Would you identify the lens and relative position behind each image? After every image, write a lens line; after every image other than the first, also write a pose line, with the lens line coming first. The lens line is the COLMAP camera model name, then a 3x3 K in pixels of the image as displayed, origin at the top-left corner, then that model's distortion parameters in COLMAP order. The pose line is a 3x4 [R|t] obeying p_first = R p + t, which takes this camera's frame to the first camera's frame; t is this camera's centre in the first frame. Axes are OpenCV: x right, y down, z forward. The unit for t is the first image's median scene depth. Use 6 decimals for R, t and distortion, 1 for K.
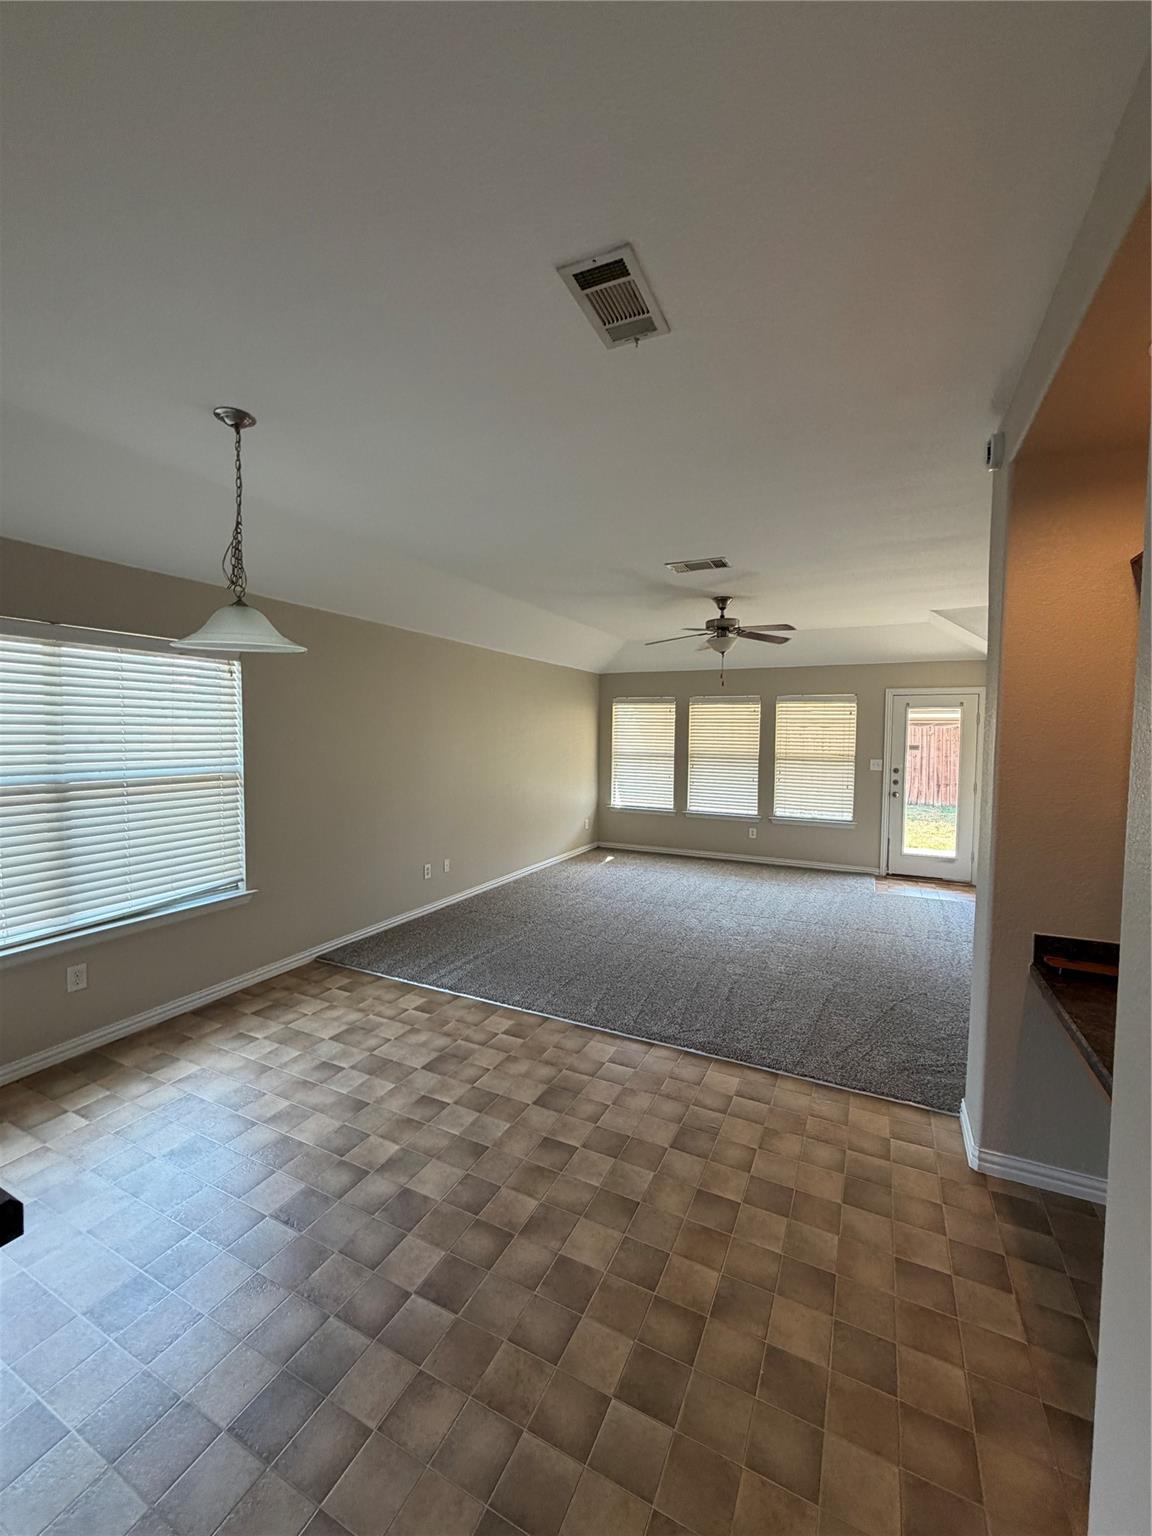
lens RADIAL K [[609.3, 0, 578.5], [0, 609.3, 764.3], [0, 0, 1]] dist [-0.000380, 0.000174]
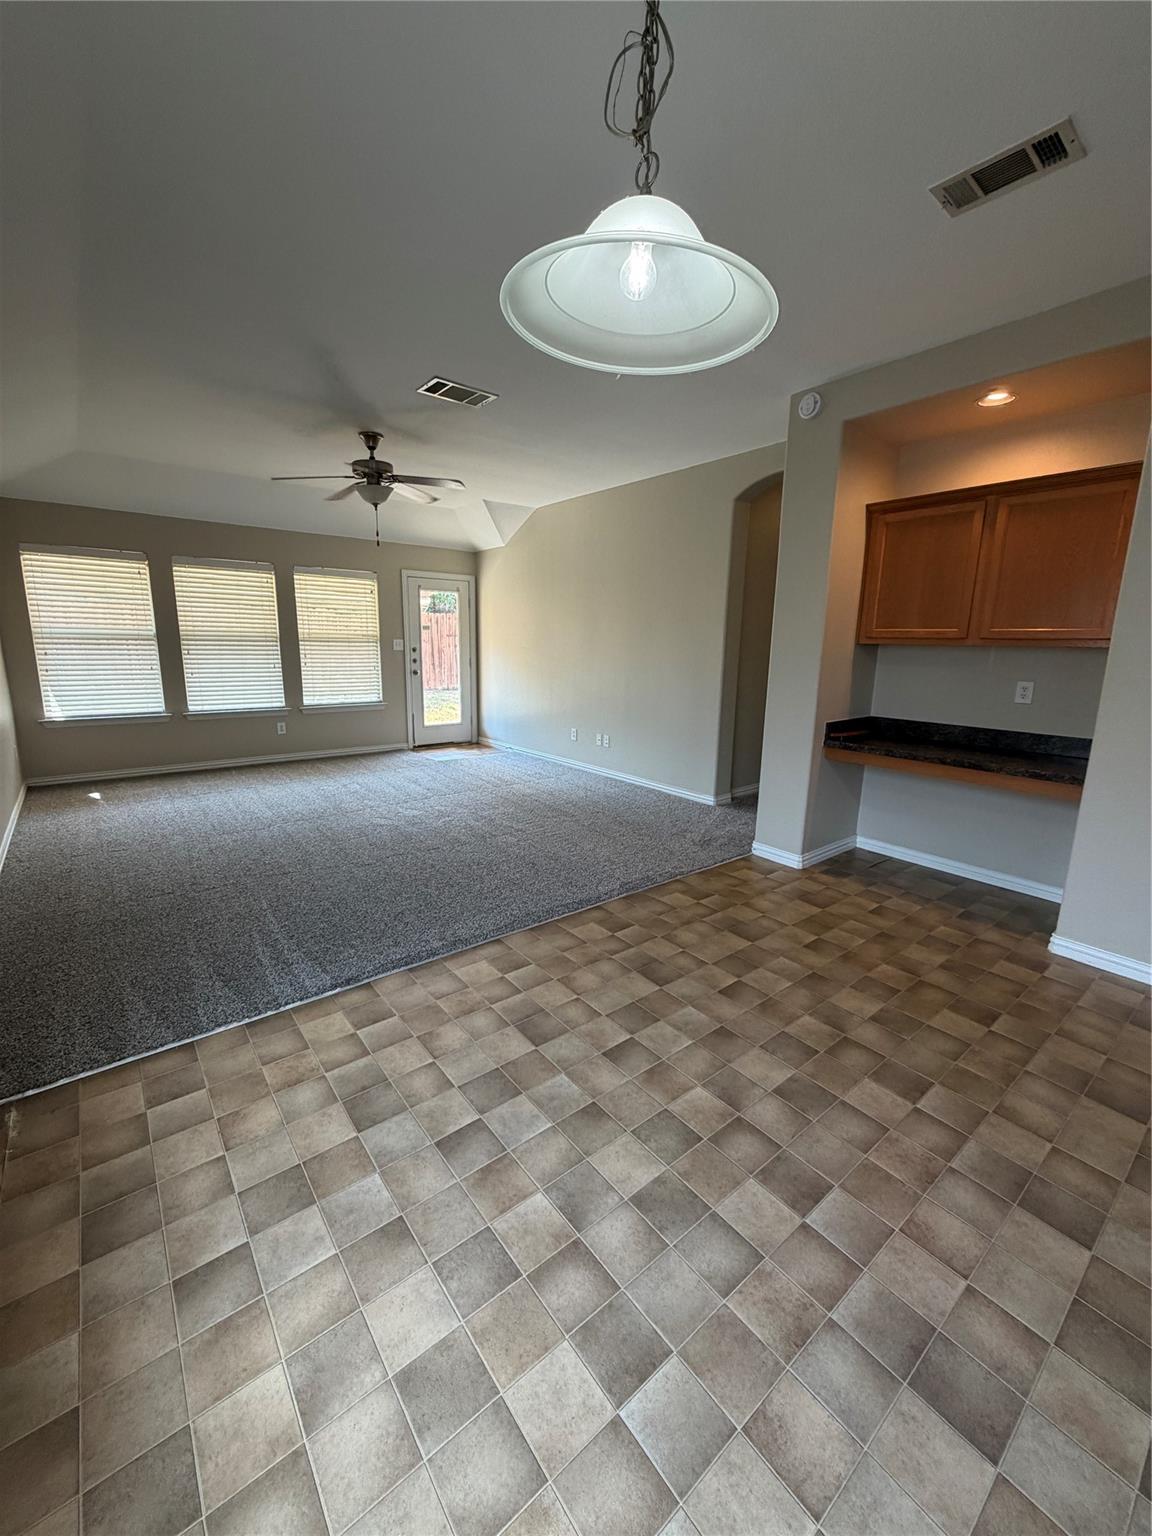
lens RADIAL K [[609.3, 0, 577.7], [0, 609.3, 760.2], [0, 0, 1]] dist [-0.000380, 0.000174]
pose [[0.427905, -0.178662, 0.885989, -0.342215], [0.030799, 0.982581, 0.183264, 0.013950], [-0.903299, -0.051132, 0.425954, 0.278120]]
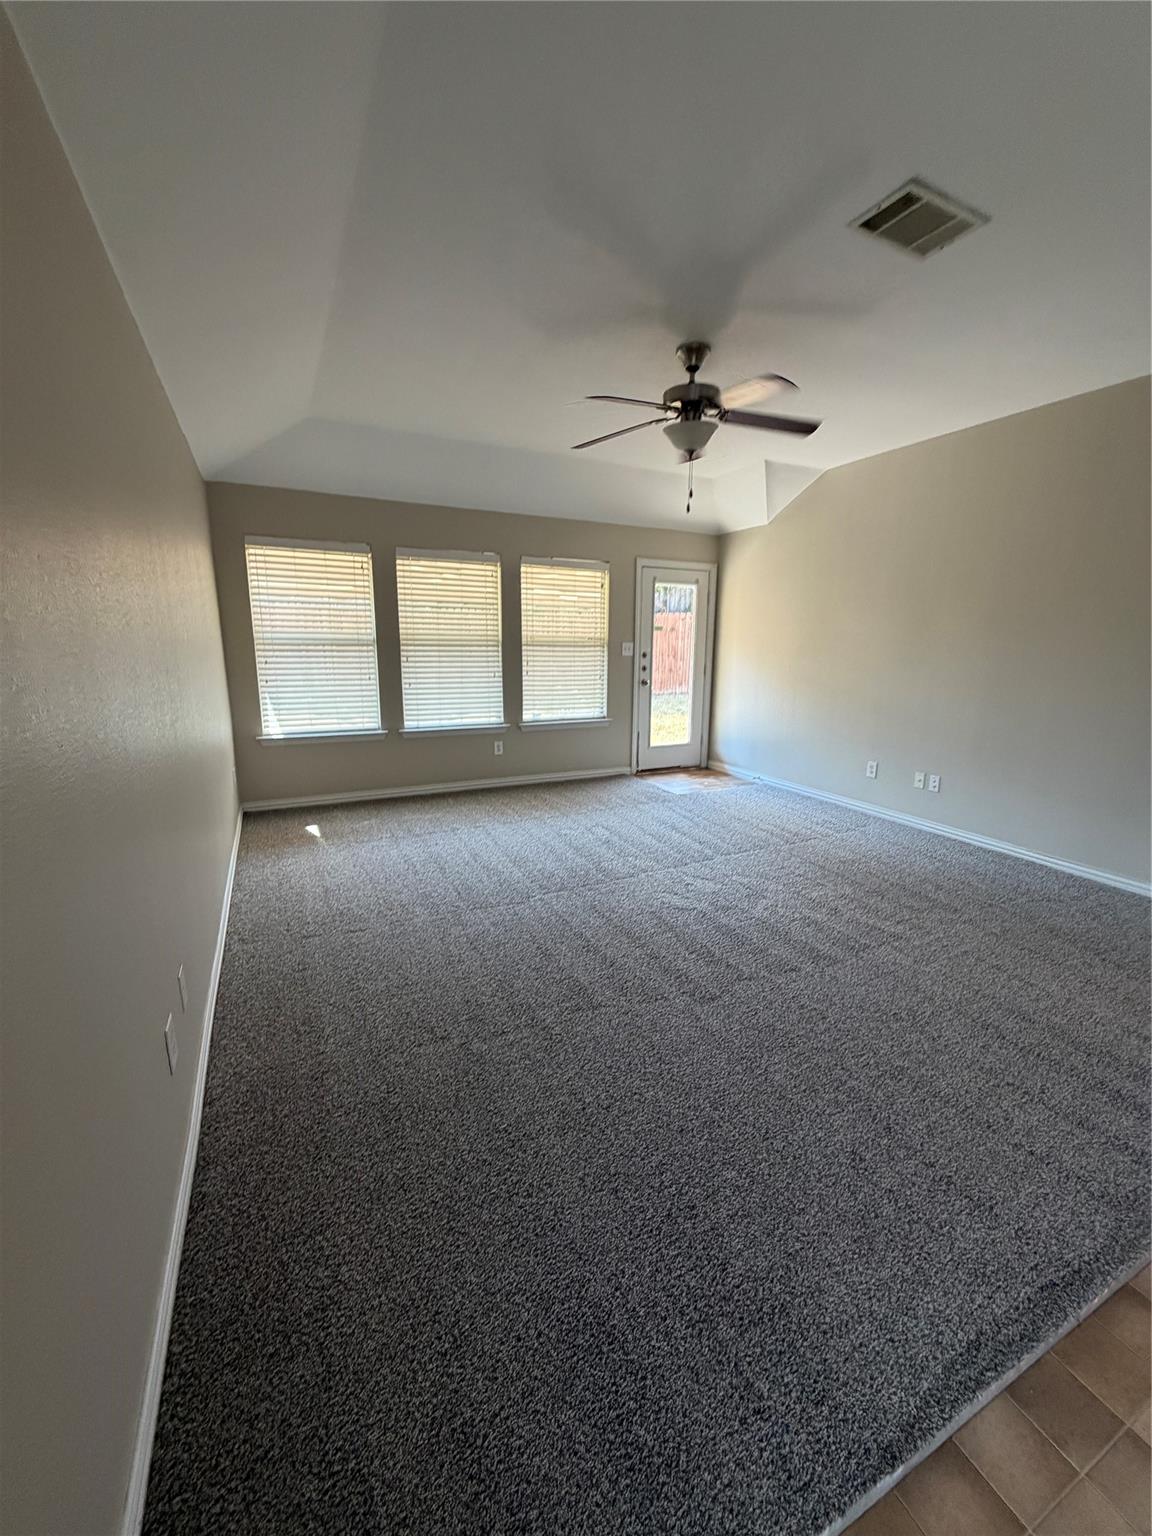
lens RADIAL K [[609.3, 0, 578.1], [0, 609.3, 763.4], [0, 0, 1]] dist [-0.000380, 0.000174]
pose [[0.612558, -0.162038, 0.773639, -0.251836], [0.033449, 0.983199, 0.179446, 0.003010], [-0.789718, -0.084044, 0.607686, 0.529707]]
